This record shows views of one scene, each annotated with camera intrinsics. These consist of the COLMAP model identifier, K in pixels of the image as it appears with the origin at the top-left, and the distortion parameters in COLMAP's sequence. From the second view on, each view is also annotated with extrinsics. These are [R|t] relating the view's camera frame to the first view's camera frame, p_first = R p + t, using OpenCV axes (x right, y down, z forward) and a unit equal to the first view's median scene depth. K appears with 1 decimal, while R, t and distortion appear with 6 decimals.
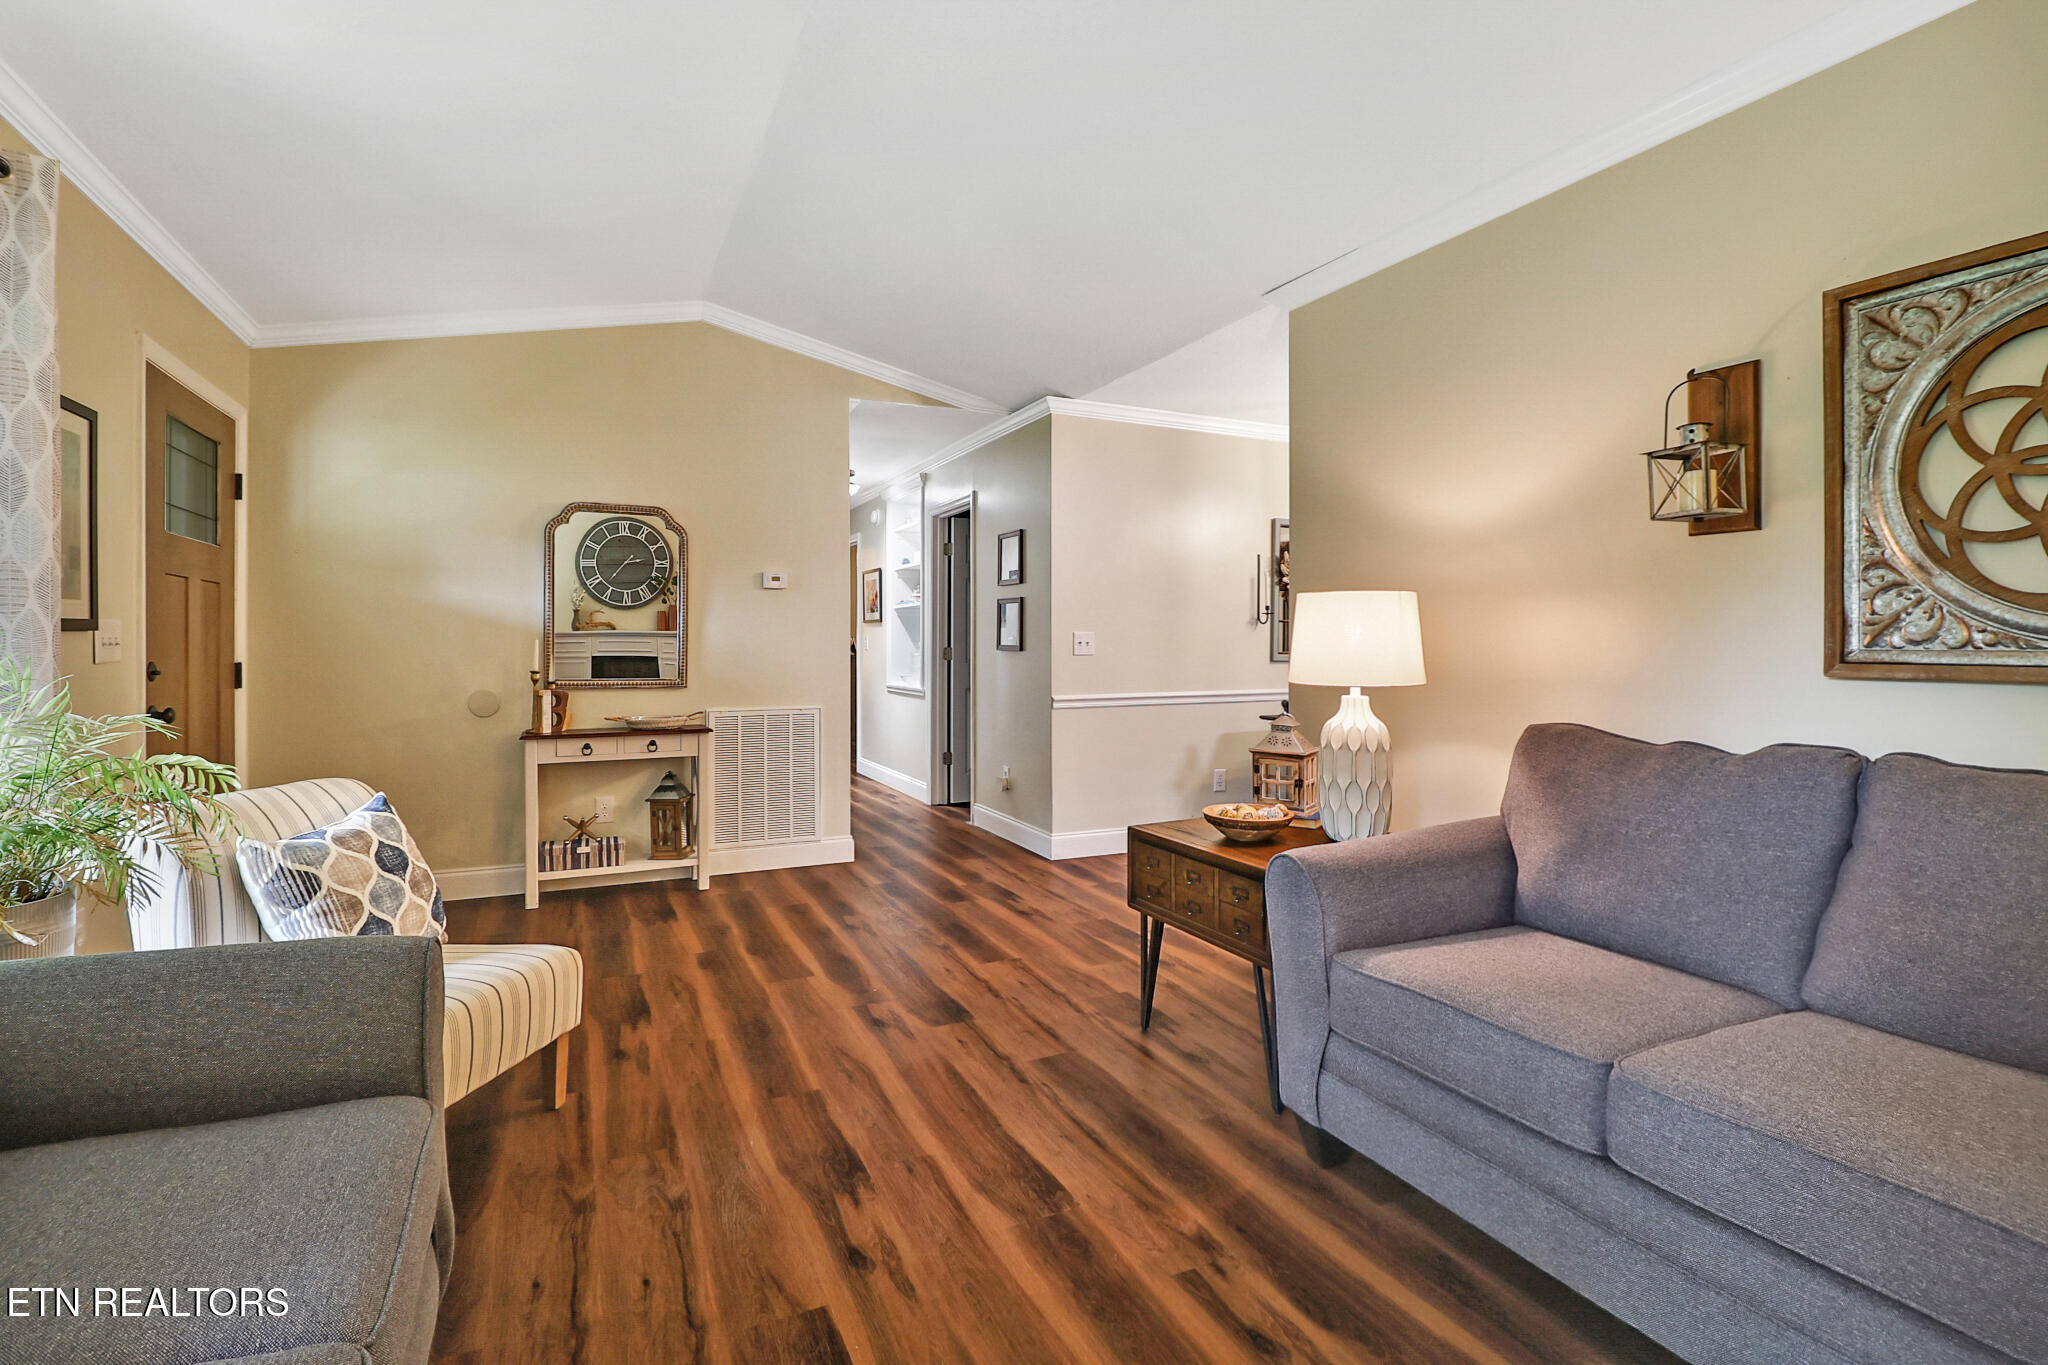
lens RADIAL K [[953.3, 0, 1020.0], [0, 953.3, 638.4], [0, 0, 1]] dist [-0.003506, -0.002386]
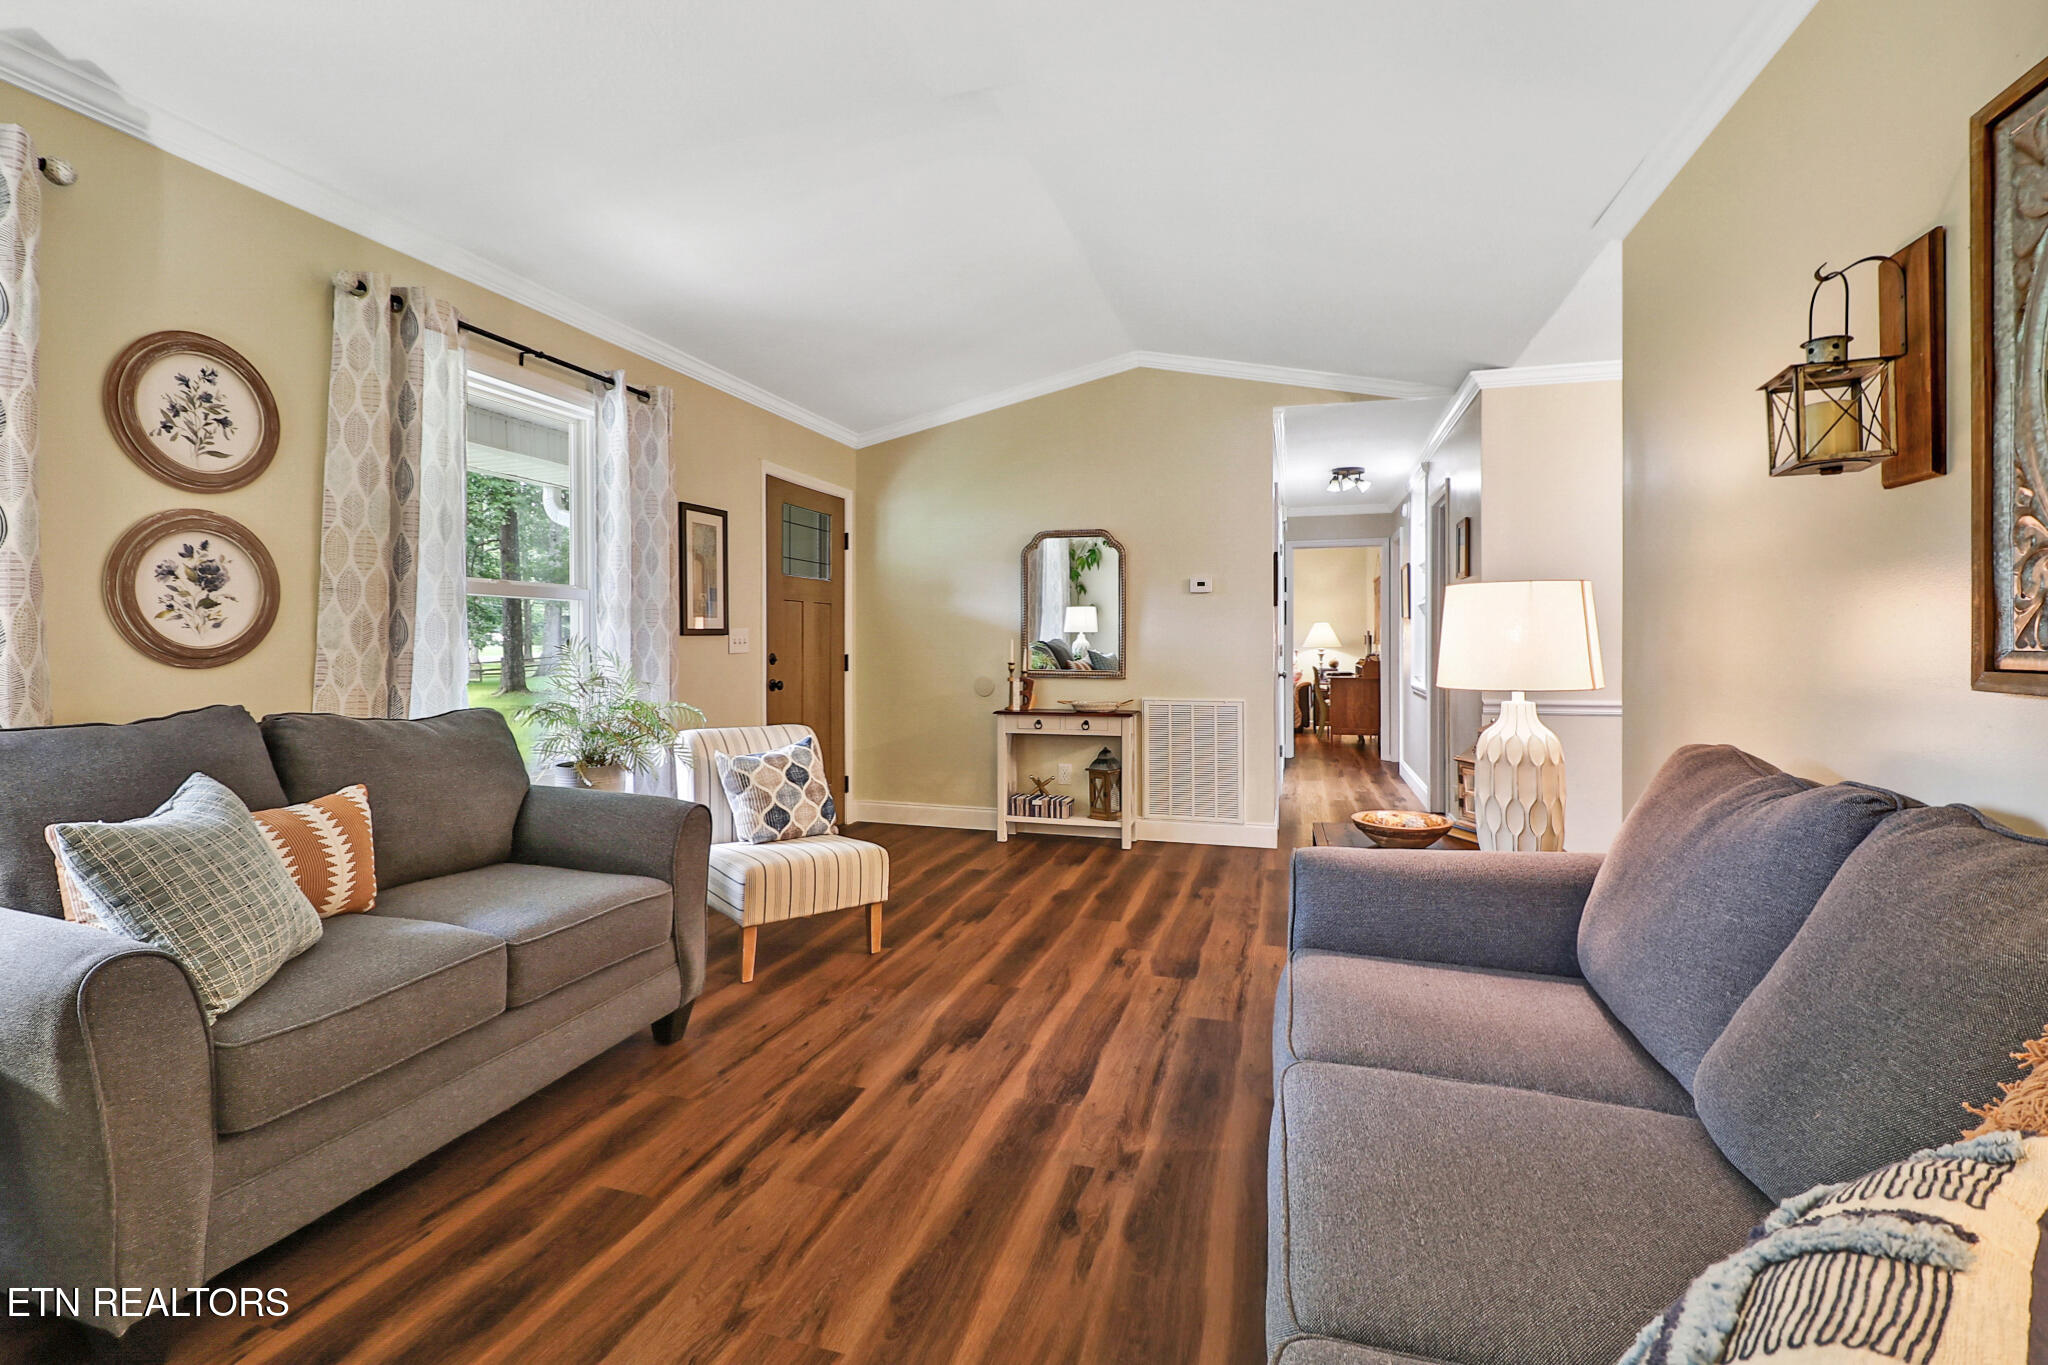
lens RADIAL K [[953.3, 0, 996.7], [0, 953.3, 642.1], [0, 0, 1]] dist [-0.003506, -0.002386]
pose [[0.735764, -0.000232, -0.677238, 0.590760], [0.004150, 0.999983, 0.004166, 0.000001], [0.677225, -0.005876, 0.735752, 0.030185]]
